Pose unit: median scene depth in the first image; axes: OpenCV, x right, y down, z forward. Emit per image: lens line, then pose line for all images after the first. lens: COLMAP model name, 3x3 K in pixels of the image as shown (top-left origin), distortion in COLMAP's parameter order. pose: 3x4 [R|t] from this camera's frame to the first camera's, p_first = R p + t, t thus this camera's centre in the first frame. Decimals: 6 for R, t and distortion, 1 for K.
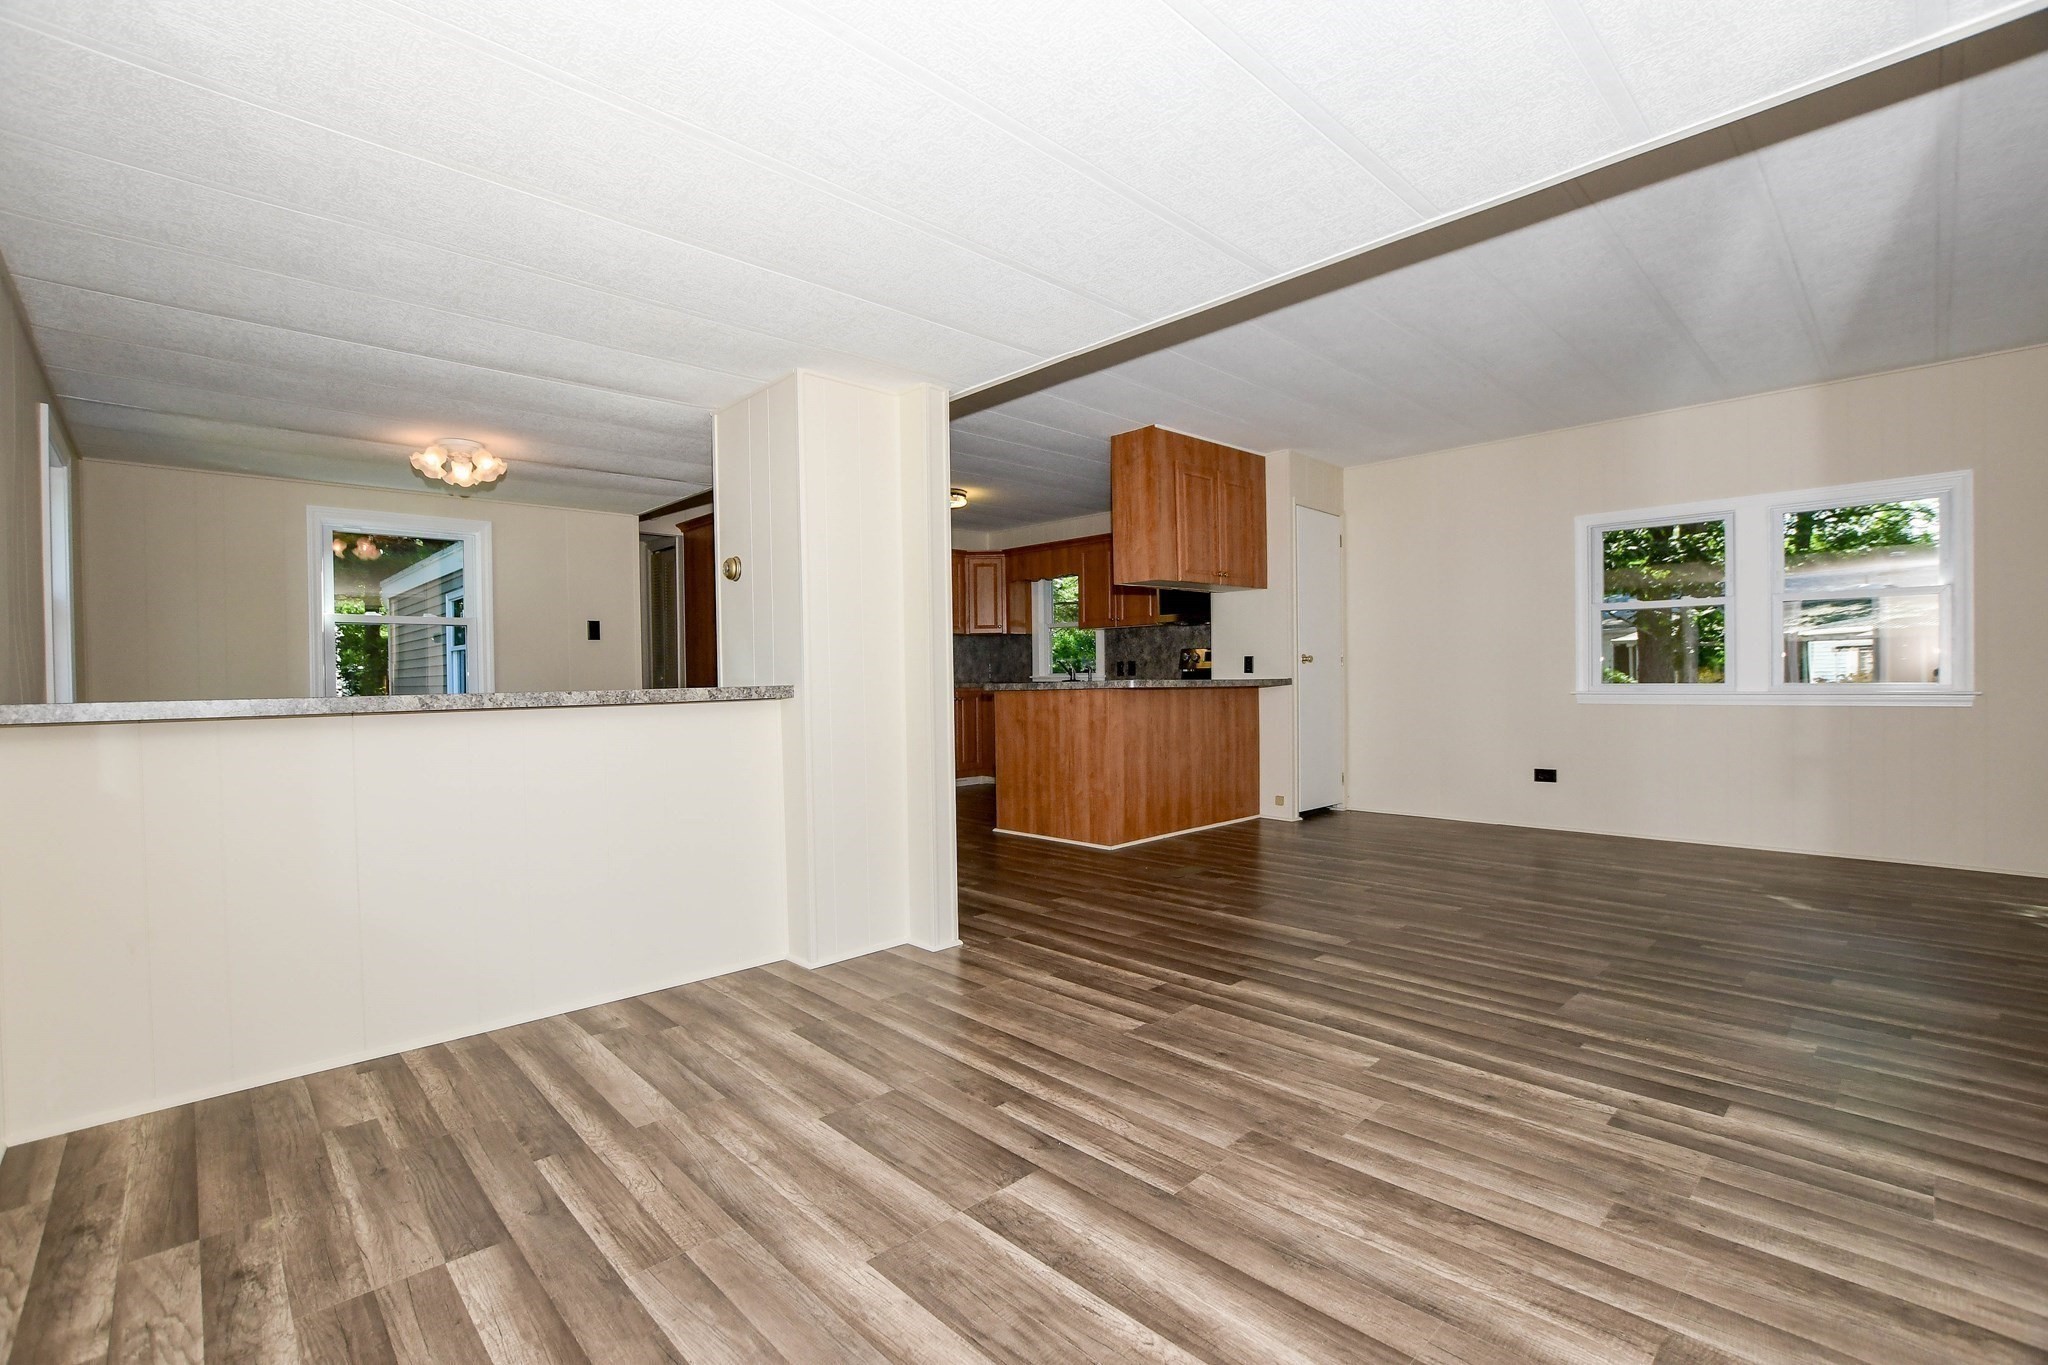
lens RADIAL K [[911.6, 0, 1014.1], [0, 911.6, 670.1], [0, 0, 1]] dist [-0.033789, 0.004277]
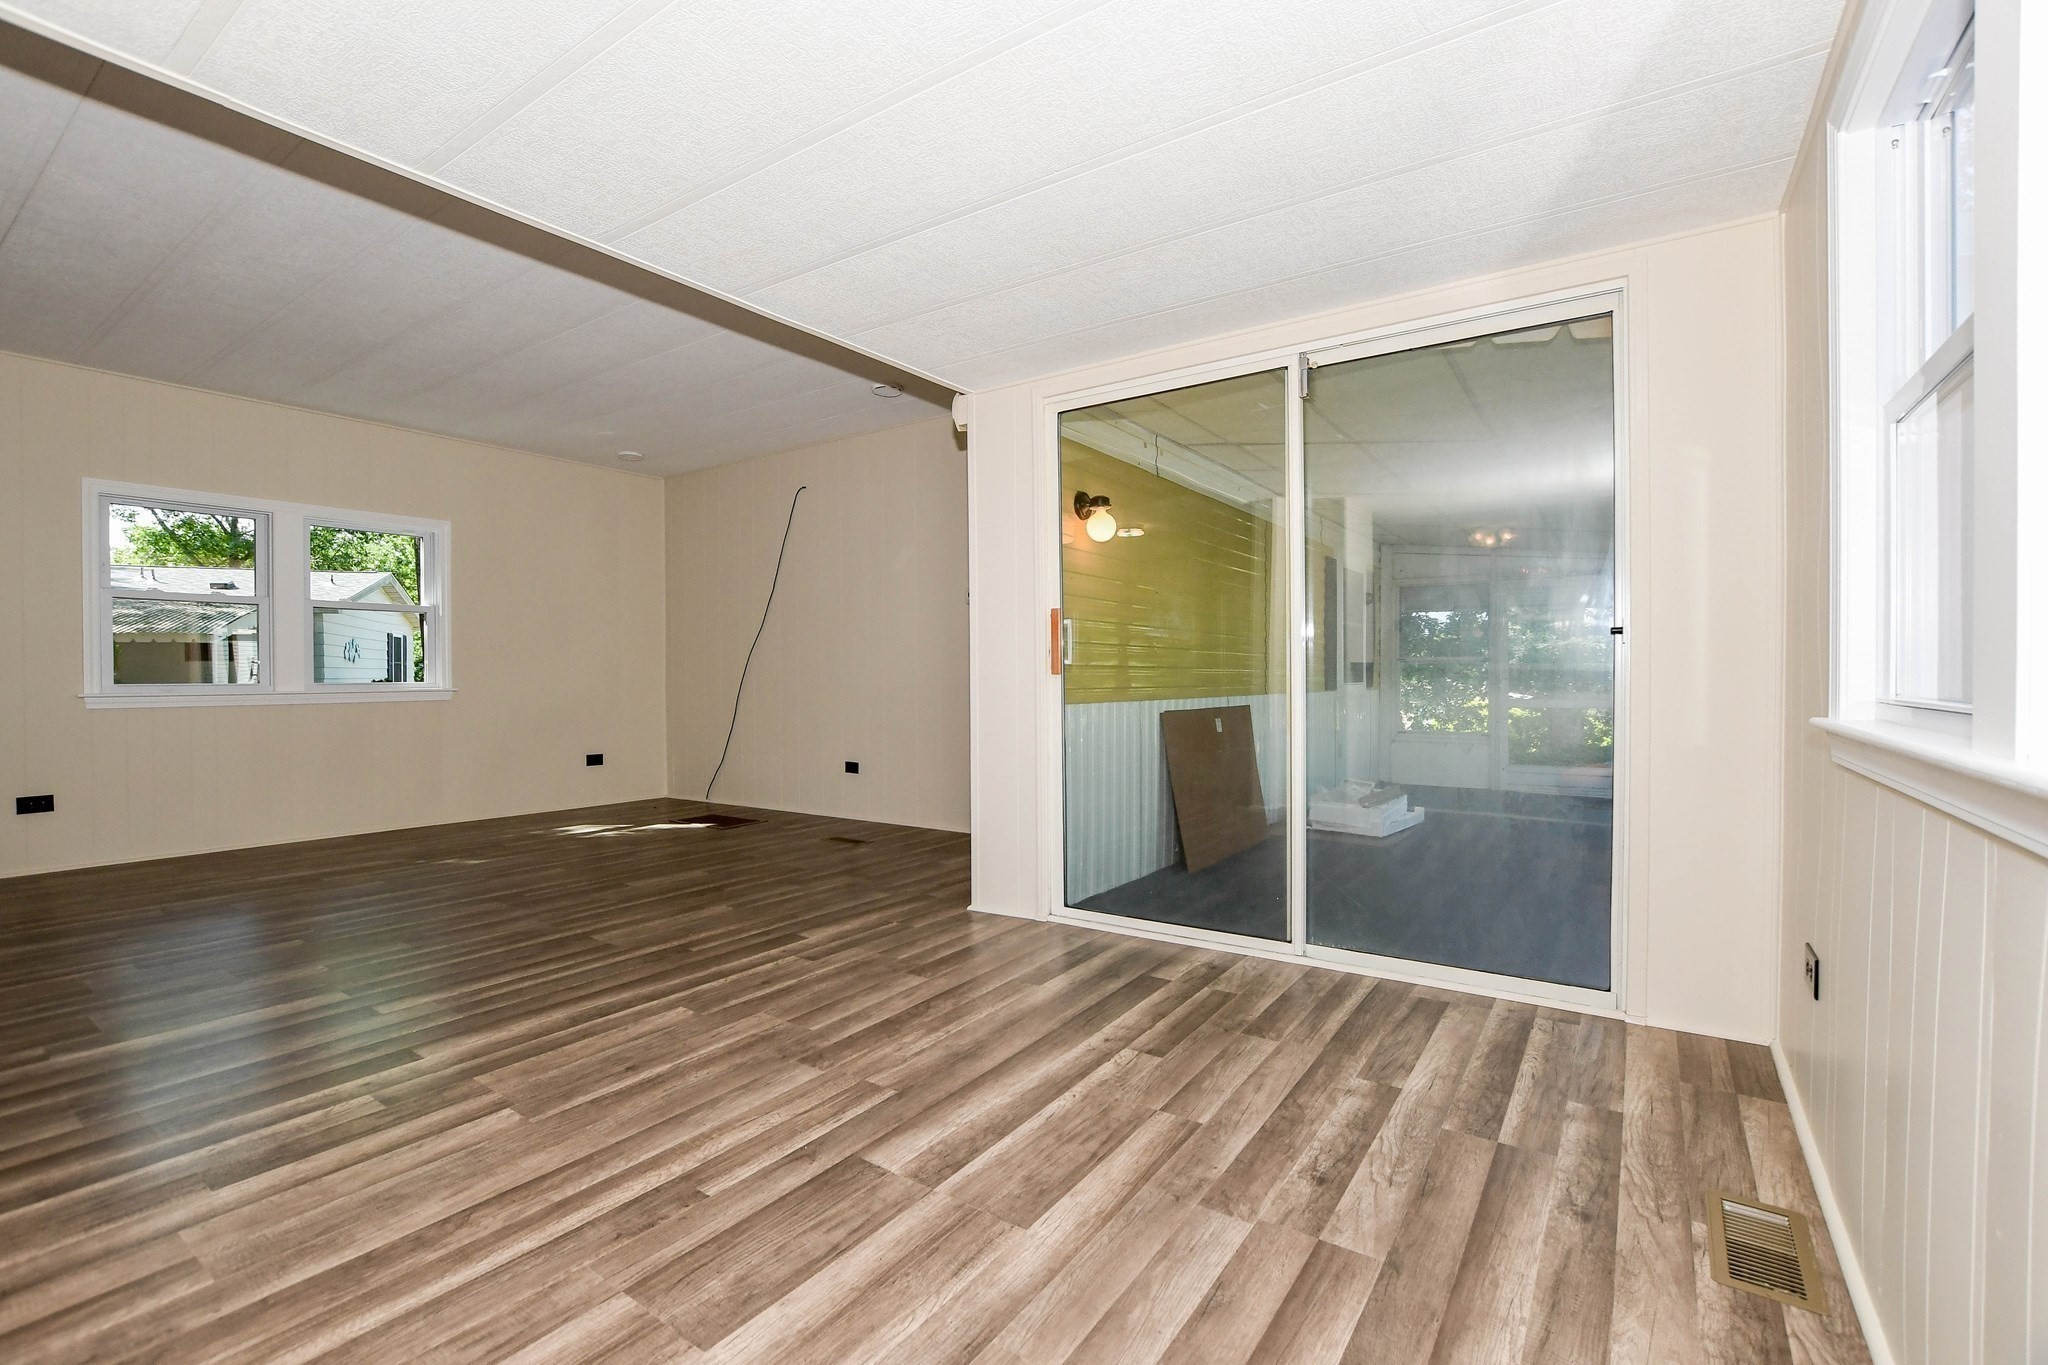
lens RADIAL K [[911.6, 0, 1019.8], [0, 911.6, 696.5], [0, 0, 1]] dist [-0.033789, 0.004277]
pose [[-0.212410, -0.011480, 0.977113, -0.830873], [-0.004105, 0.999933, 0.010856, 0.034084], [-0.977172, -0.001705, -0.212443, 0.885827]]
